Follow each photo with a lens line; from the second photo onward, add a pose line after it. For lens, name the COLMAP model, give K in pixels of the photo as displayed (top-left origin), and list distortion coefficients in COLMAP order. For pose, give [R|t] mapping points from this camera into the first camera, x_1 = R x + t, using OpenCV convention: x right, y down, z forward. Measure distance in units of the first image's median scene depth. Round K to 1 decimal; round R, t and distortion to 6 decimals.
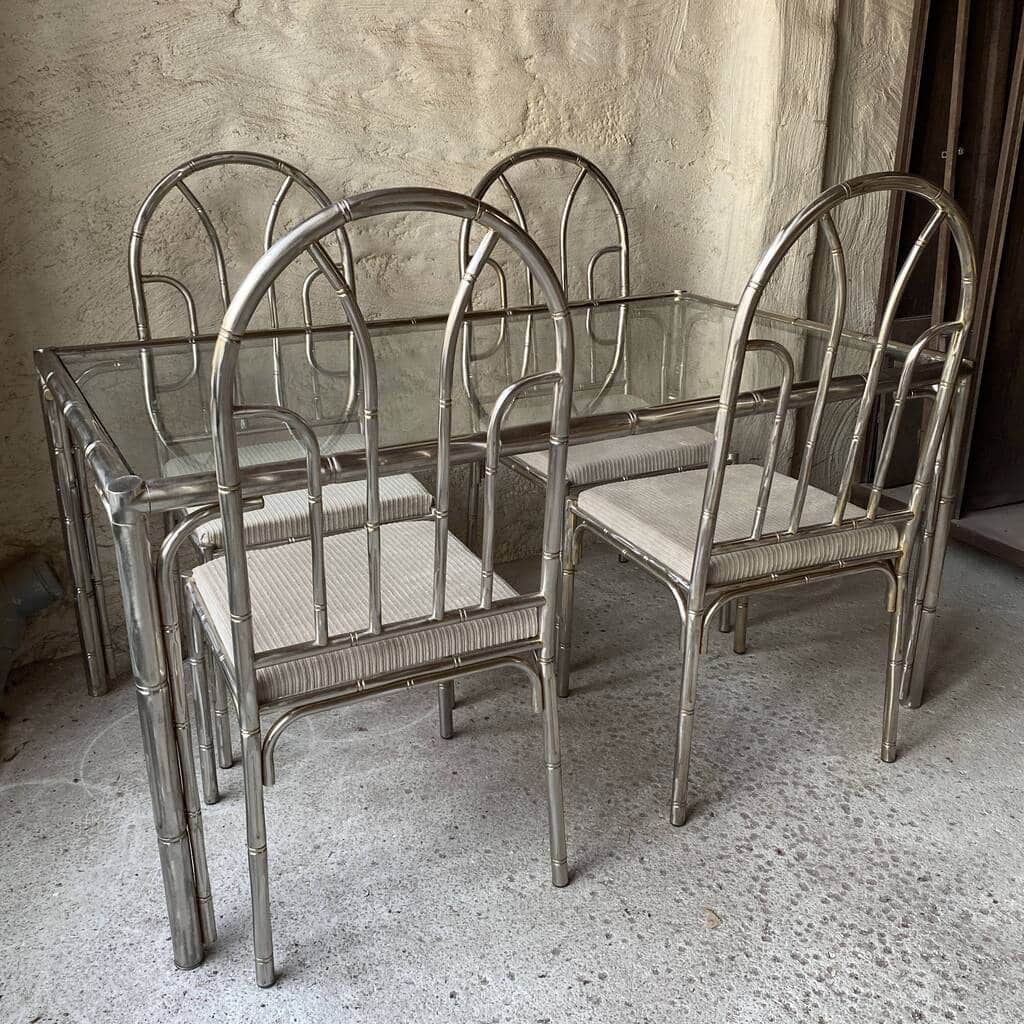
lens RADIAL K [[1069.2, 0, 512.0], [0, 1069.2, 512.0], [0, 0, 1]] dist [-0.002305, 0.013461]
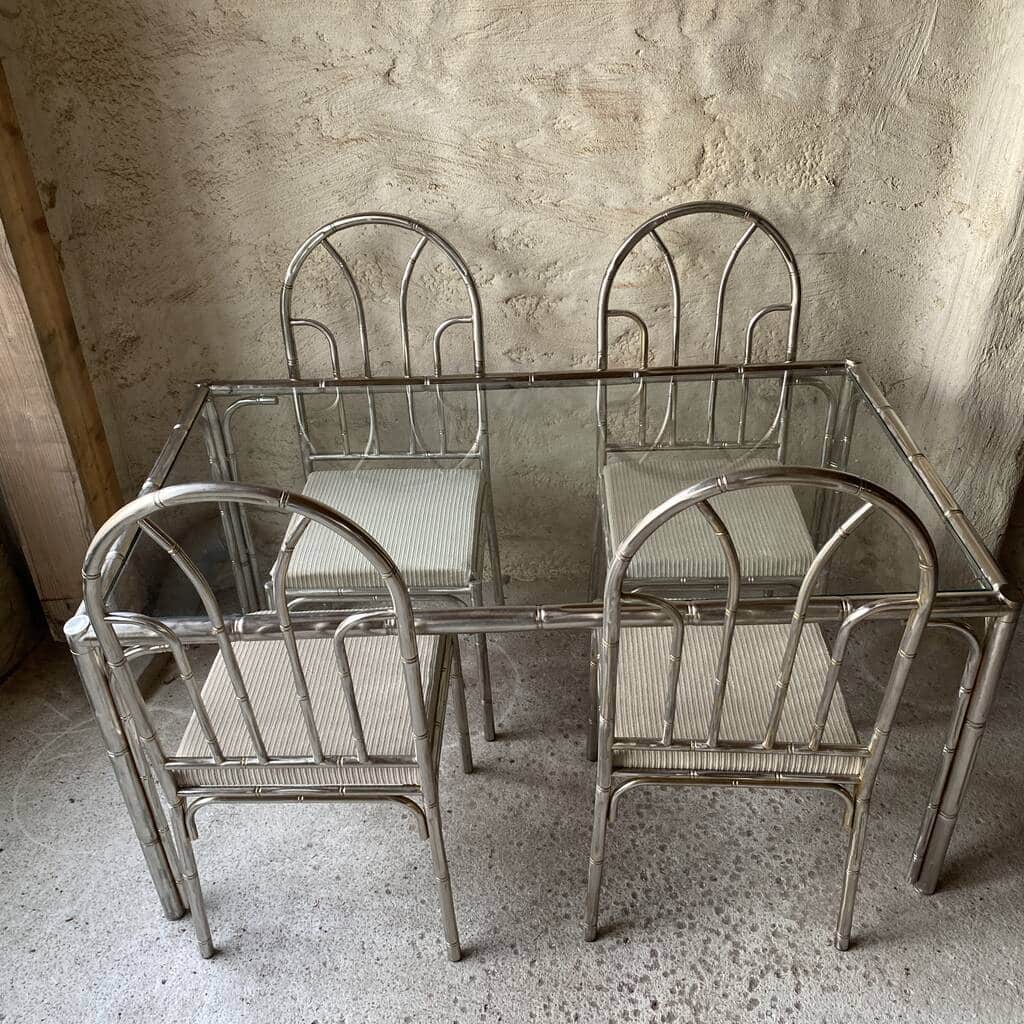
lens RADIAL K [[1066.4, 0, 497.6], [0, 1066.4, 529.1], [0, 0, 1]] dist [0.015340, -0.030677]
pose [[0.881462, 0.236025, -0.409044, 0.340261], [-0.131935, 0.954738, 0.266588, -0.314655], [0.453451, -0.181020, 0.872705, 0.059556]]
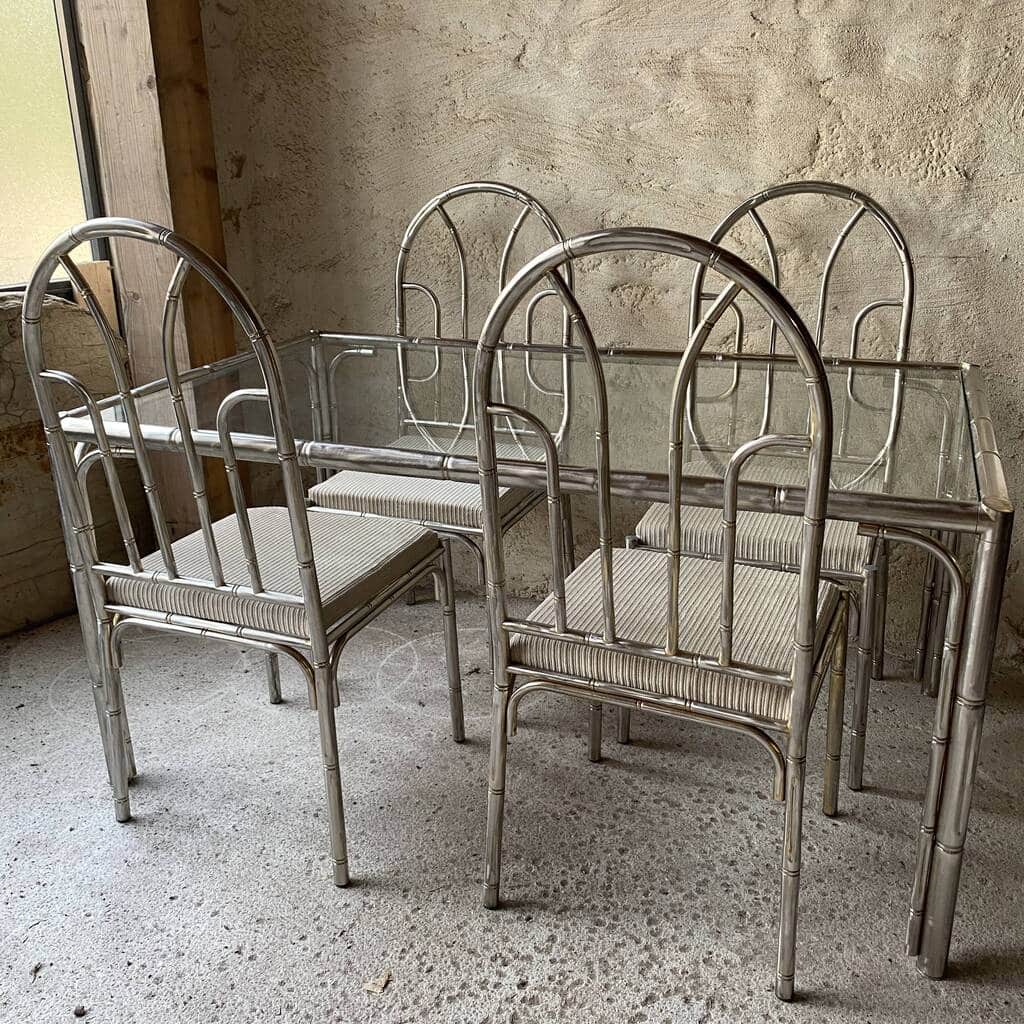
lens RADIAL K [[1060.4, 0, 496.1], [0, 1060.4, 509.7], [0, 0, 1]] dist [-0.001287, 0.006741]
pose [[0.647505, 0.243341, -0.722165, 0.601007], [-0.249716, 0.963077, 0.100620, -0.110989], [0.719986, 0.115185, 0.684363, 0.263344]]
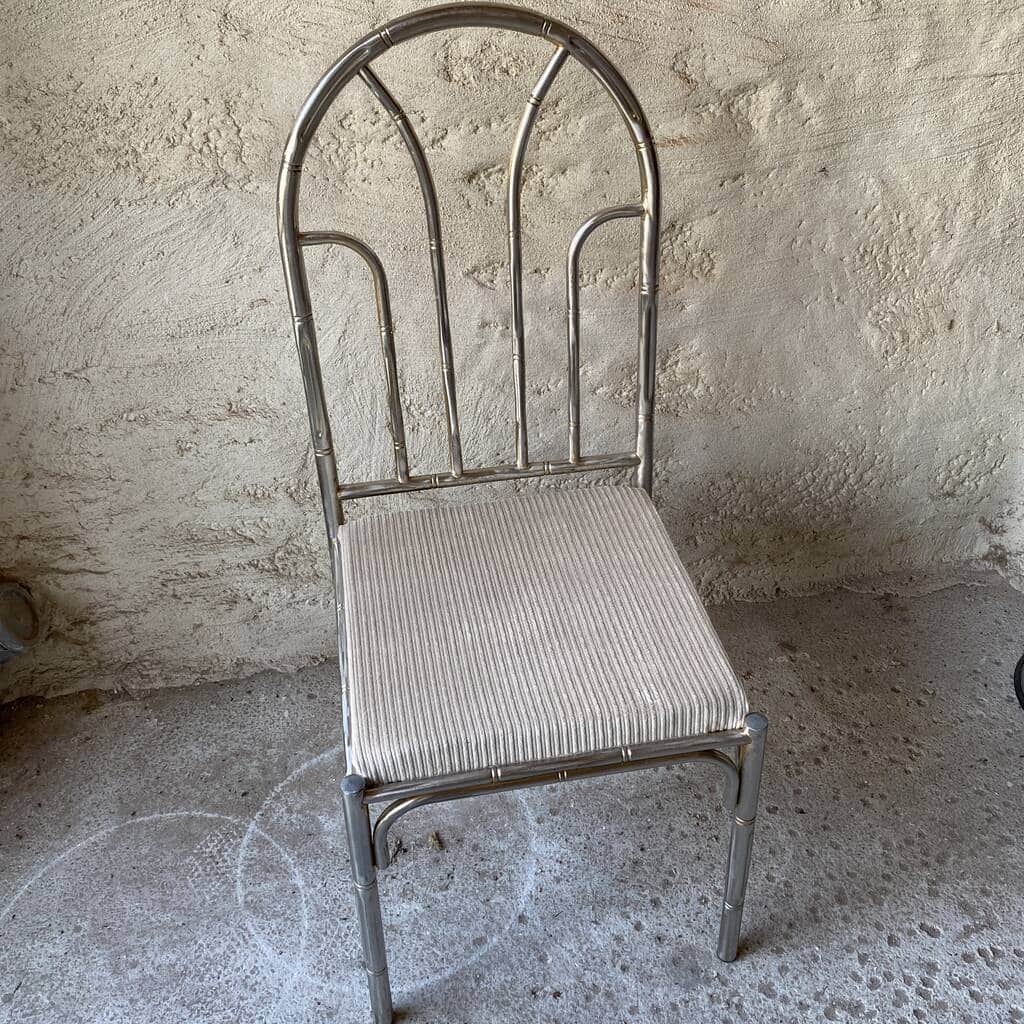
lens RADIAL K [[1057.9, 0, 512.0], [0, 1057.9, 512.0], [0, 0, 1]] dist [-0.013935, 0.013074]
pose [[0.950983, 0.167603, -0.259886, 0.060543], [-0.091753, 0.955473, 0.280450, -0.236965], [0.295318, -0.242857, 0.924017, 0.456064]]
